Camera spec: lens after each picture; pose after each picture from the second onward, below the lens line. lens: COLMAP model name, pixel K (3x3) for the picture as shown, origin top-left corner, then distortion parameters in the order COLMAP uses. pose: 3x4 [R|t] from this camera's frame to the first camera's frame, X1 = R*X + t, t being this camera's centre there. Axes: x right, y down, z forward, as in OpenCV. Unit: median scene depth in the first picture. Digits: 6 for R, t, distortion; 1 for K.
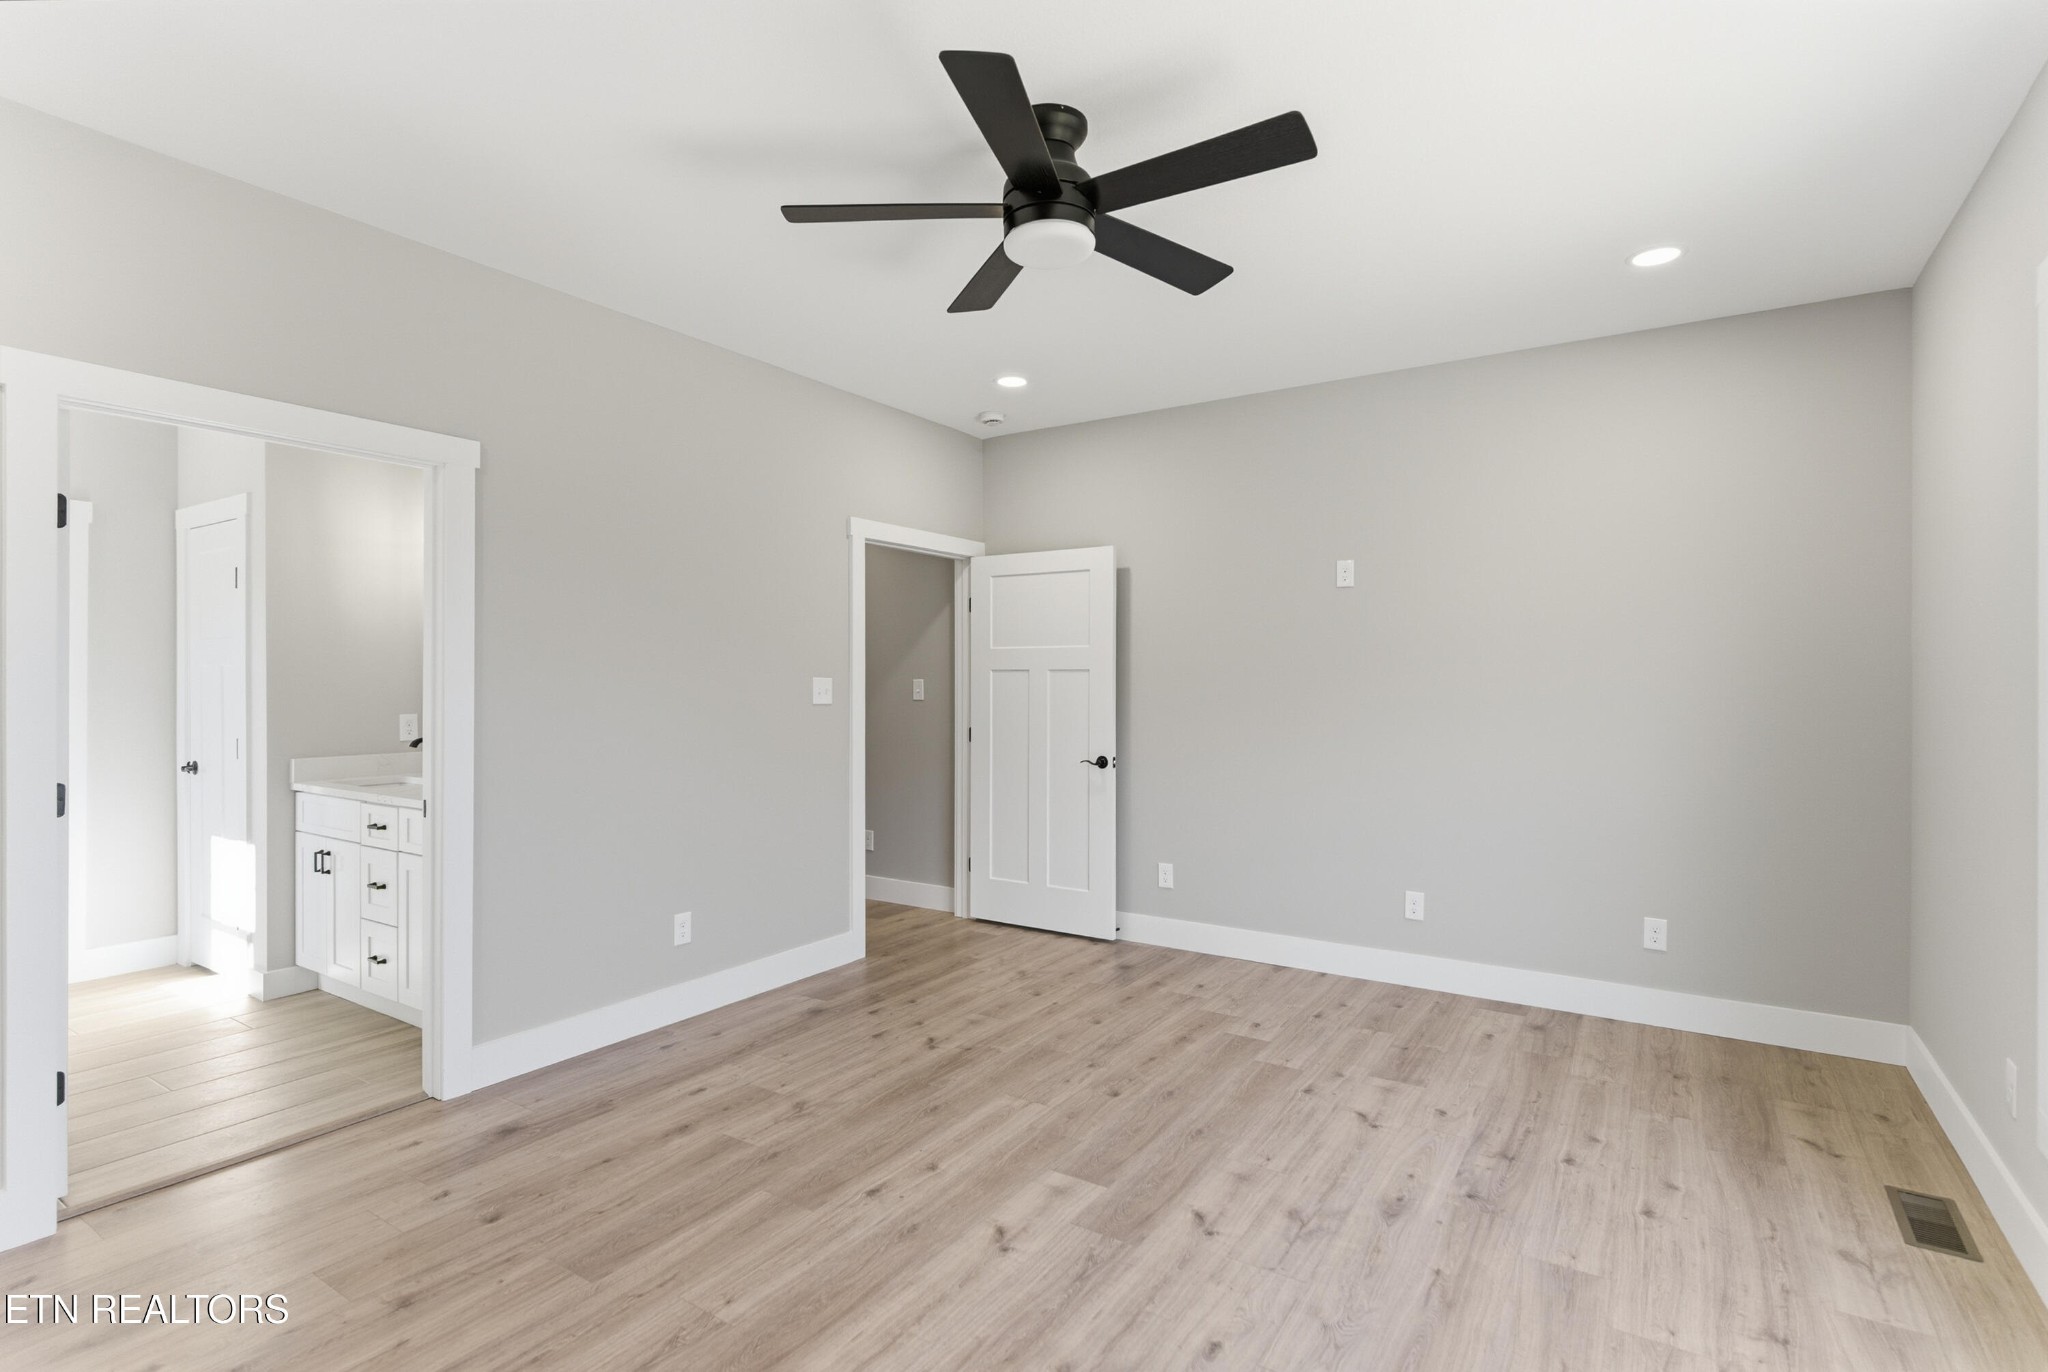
lens RADIAL K [[986.6, 0, 1031.1], [0, 986.6, 683.8], [0, 0, 1]] dist [0.006373, 0.001519]
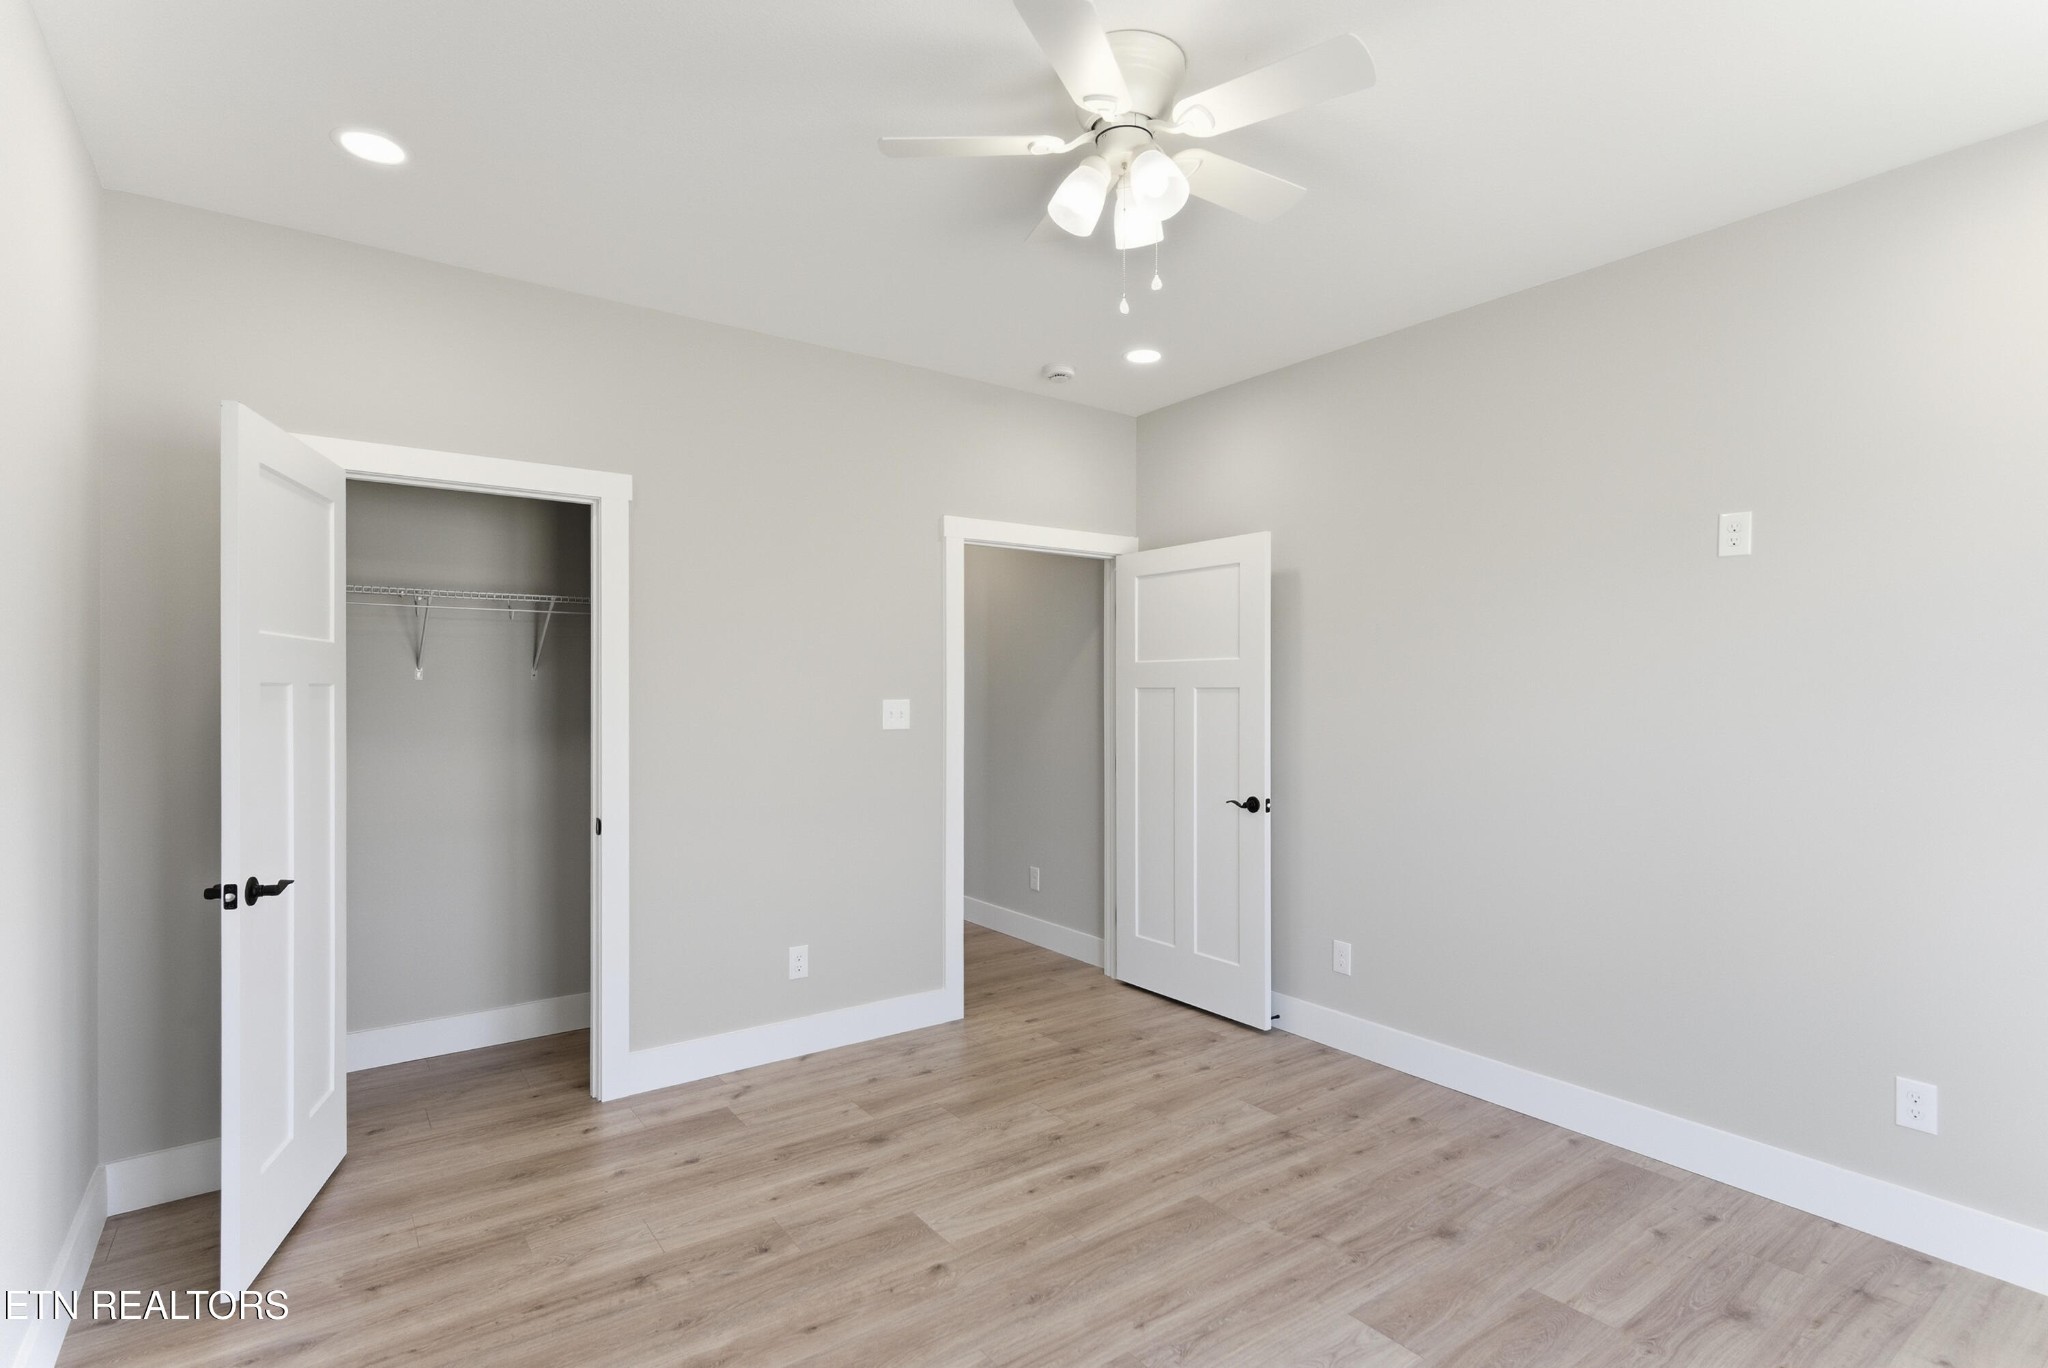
lens RADIAL K [[986.6, 0, 1016.9], [0, 986.6, 688.9], [0, 0, 1]] dist [0.006373, 0.001519]
pose [[0.934221, -0.000123, -0.356694, 0.177295], [-0.000872, 0.999996, -0.002631, -0.011664], [0.356693, 0.002769, 0.934217, 0.187164]]
